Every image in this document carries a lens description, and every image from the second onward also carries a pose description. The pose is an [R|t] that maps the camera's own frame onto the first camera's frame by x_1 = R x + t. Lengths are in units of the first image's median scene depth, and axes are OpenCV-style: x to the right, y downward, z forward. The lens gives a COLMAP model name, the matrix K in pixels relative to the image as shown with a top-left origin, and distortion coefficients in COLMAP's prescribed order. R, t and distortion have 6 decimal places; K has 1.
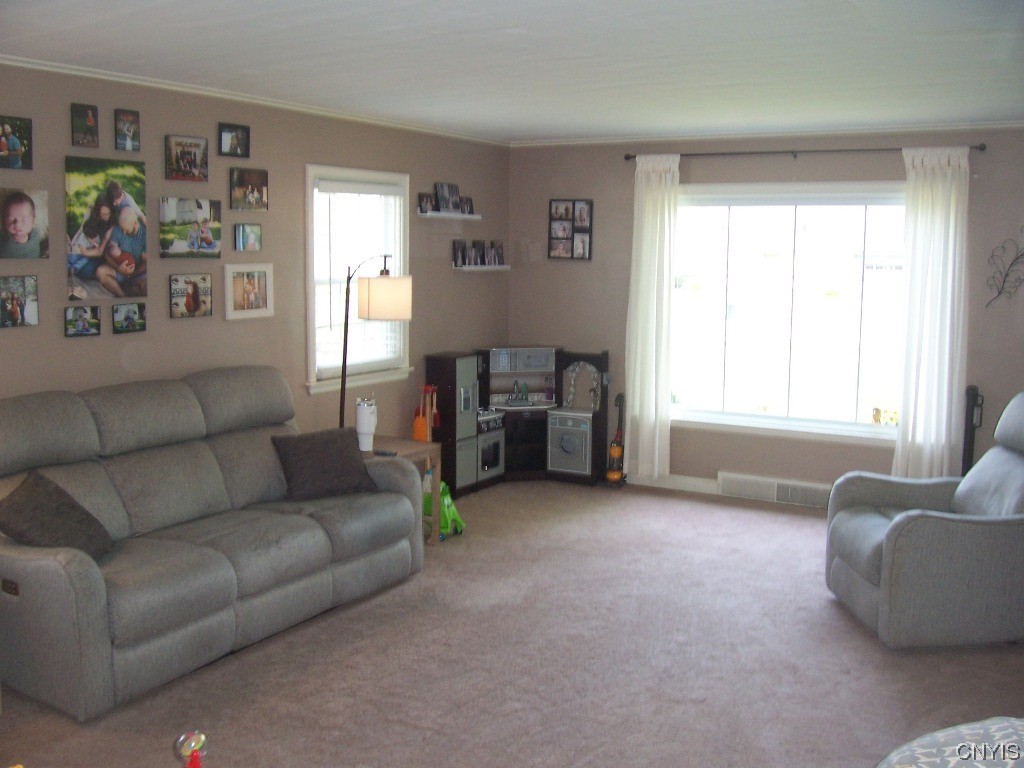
lens RADIAL K [[1034.6, 0, 502.2], [0, 1034.6, 402.0], [0, 0, 1]] dist [-0.192068, 0.176165]
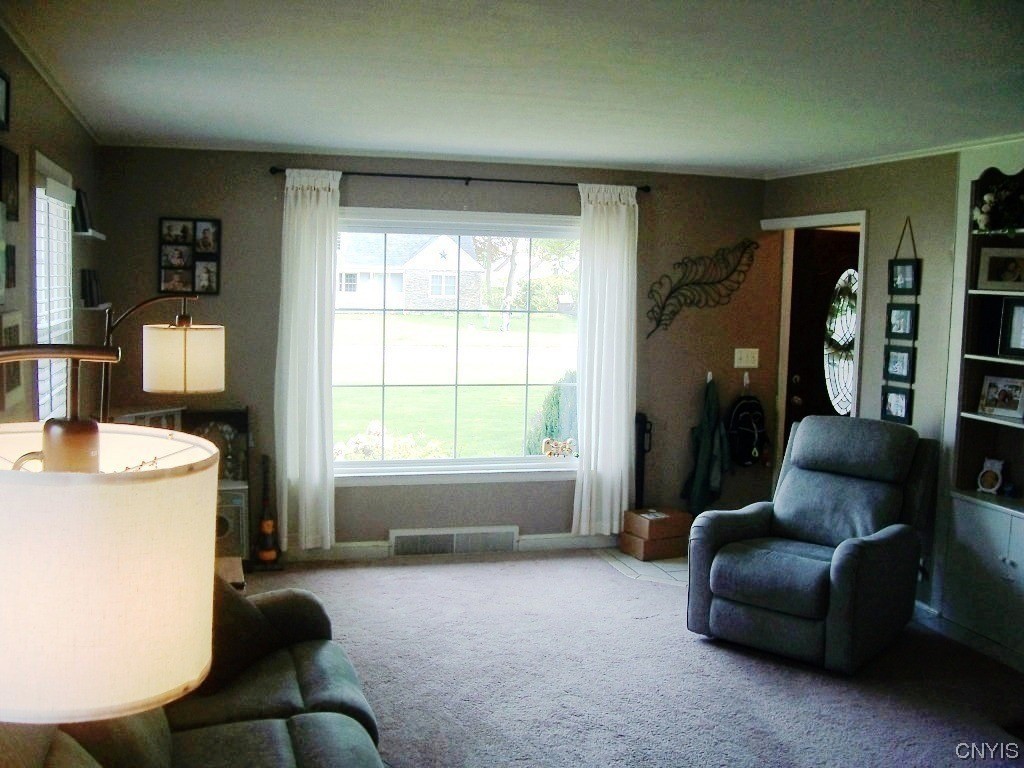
lens RADIAL K [[1034.6, 0, 502.2], [0, 1034.6, 402.0], [0, 0, 1]] dist [-0.192068, 0.176165]
pose [[0.690974, -0.073348, 0.719149, -0.349887], [0.084134, 0.996238, 0.020771, -0.053453], [-0.717967, 0.046152, 0.694545, 0.299554]]
